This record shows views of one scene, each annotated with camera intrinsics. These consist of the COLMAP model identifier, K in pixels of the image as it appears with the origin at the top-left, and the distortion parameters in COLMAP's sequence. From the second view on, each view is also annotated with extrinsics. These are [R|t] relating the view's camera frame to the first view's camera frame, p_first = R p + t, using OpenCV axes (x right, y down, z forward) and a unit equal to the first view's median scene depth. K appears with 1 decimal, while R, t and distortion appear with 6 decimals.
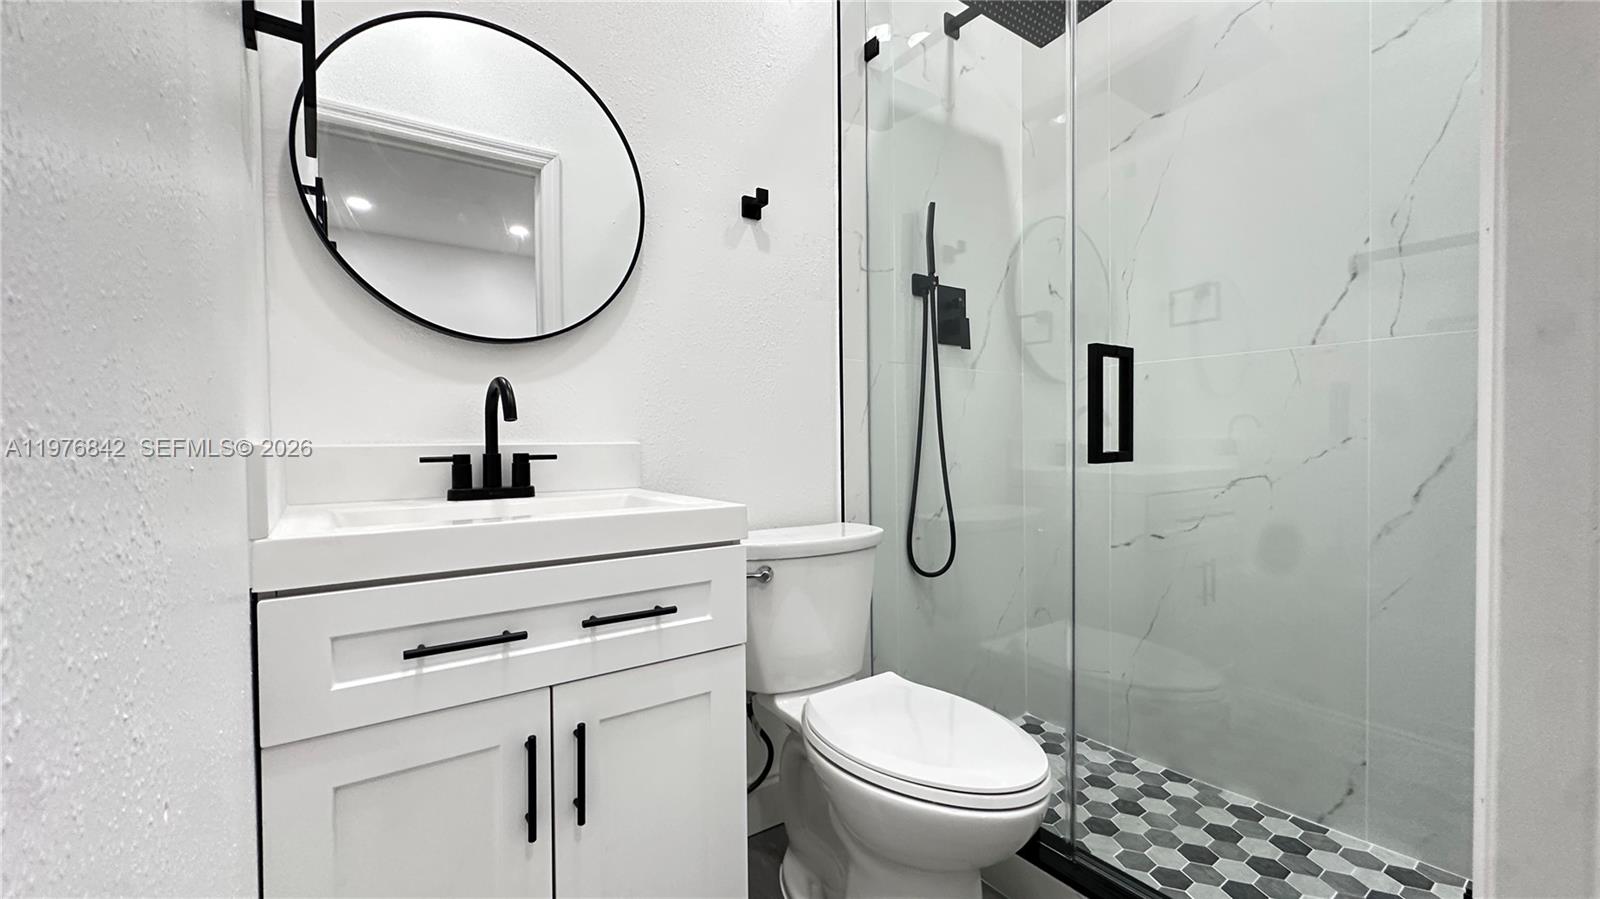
lens RADIAL K [[643.7, 0, 797.8], [0, 643.7, 450.4], [0, 0, 1]] dist [-0.002729, 0.000176]
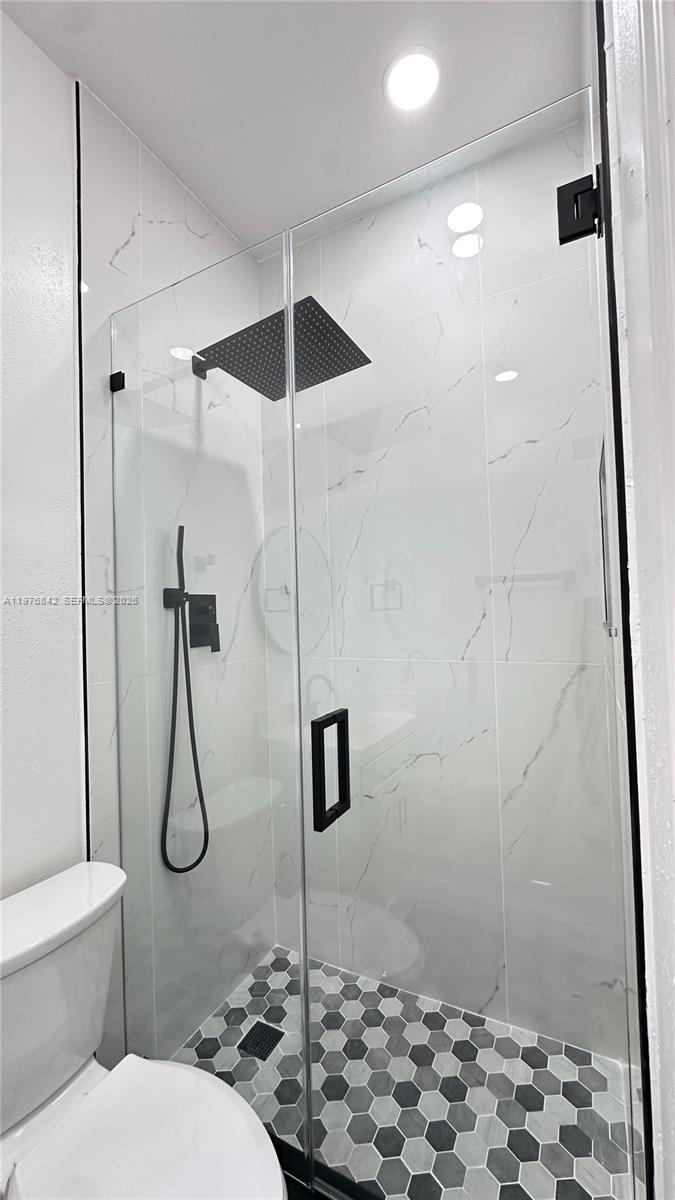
lens RADIAL K [[482.8, 0, 341.2], [0, 482.8, 598.9], [0, 0, 1]] dist [-0.002729, 0.000176]
pose [[0.894149, -0.005465, 0.447736, 0.083615], [0.027315, 0.998729, -0.042359, -0.219100], [-0.446935, 0.050106, 0.893162, 0.148652]]
